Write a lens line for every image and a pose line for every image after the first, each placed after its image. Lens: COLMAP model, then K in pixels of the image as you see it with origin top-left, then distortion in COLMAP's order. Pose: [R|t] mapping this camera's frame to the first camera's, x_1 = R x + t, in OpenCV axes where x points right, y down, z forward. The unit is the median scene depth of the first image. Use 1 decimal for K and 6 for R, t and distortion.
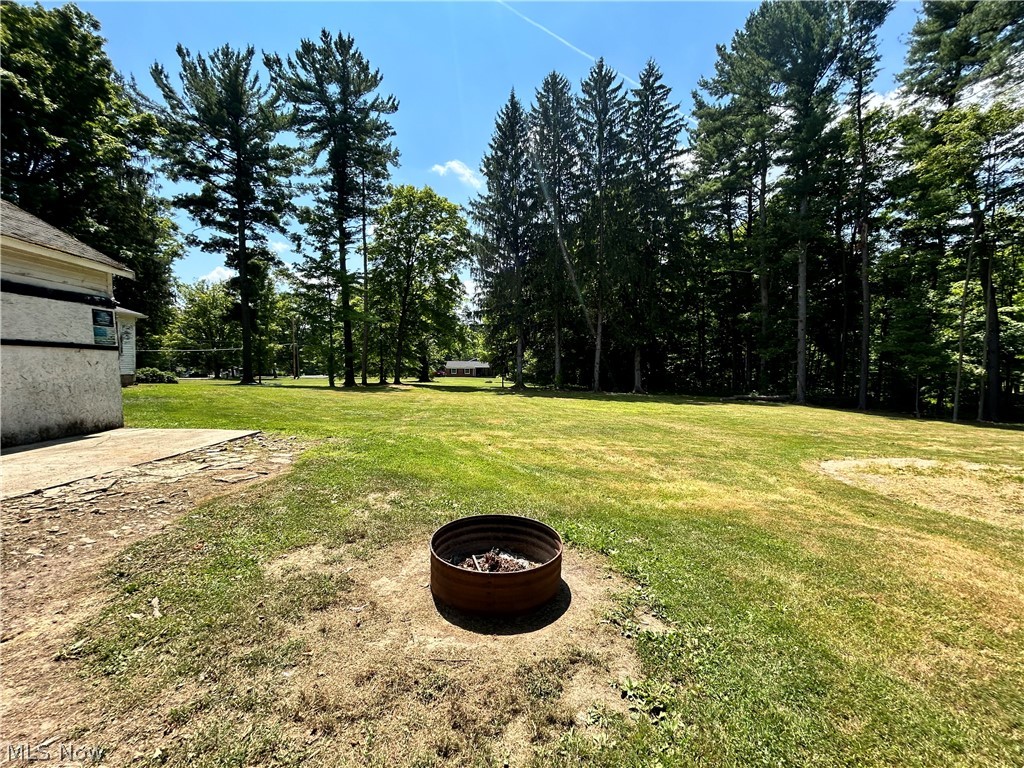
lens RADIAL K [[416.5, 0, 512.0], [0, 416.5, 384.0], [0, 0, 1]] dist [0.007666, 0.000306]
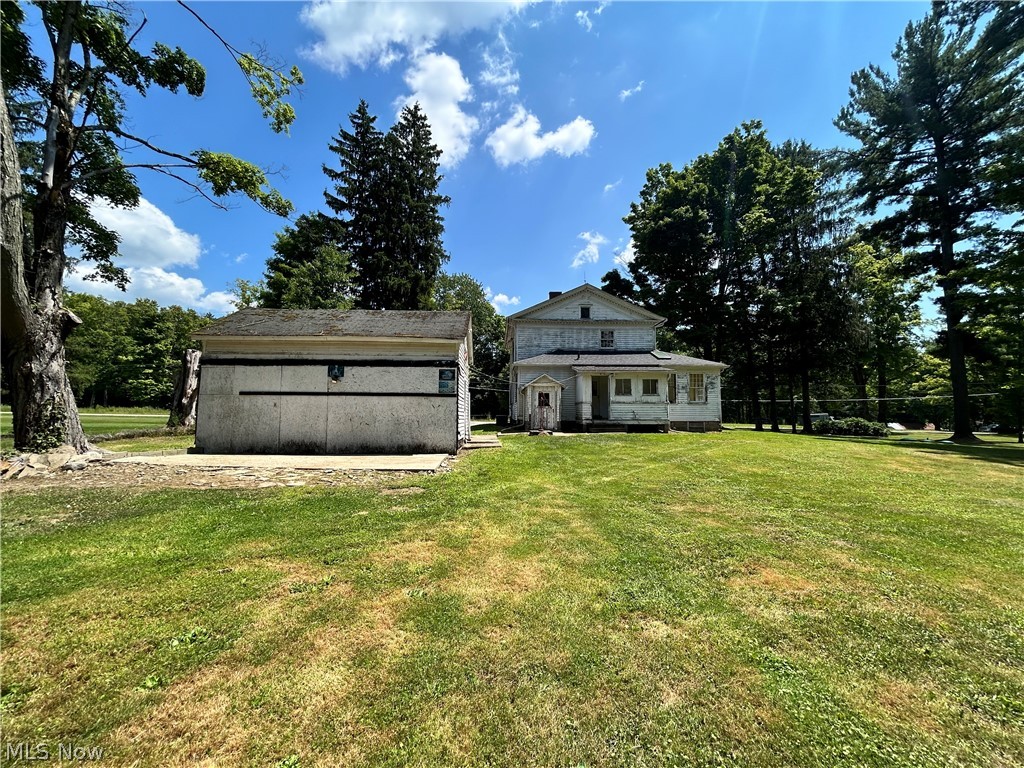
lens RADIAL K [[429.2, 0, 512.0], [0, 429.2, 384.0], [0, 0, 1]] dist [0.000949, 0.000086]
pose [[0.000496, -0.088595, -0.996068, 0.102859], [-0.038509, 0.995327, -0.088548, -0.000619], [0.999258, 0.038402, -0.002918, 0.254612]]
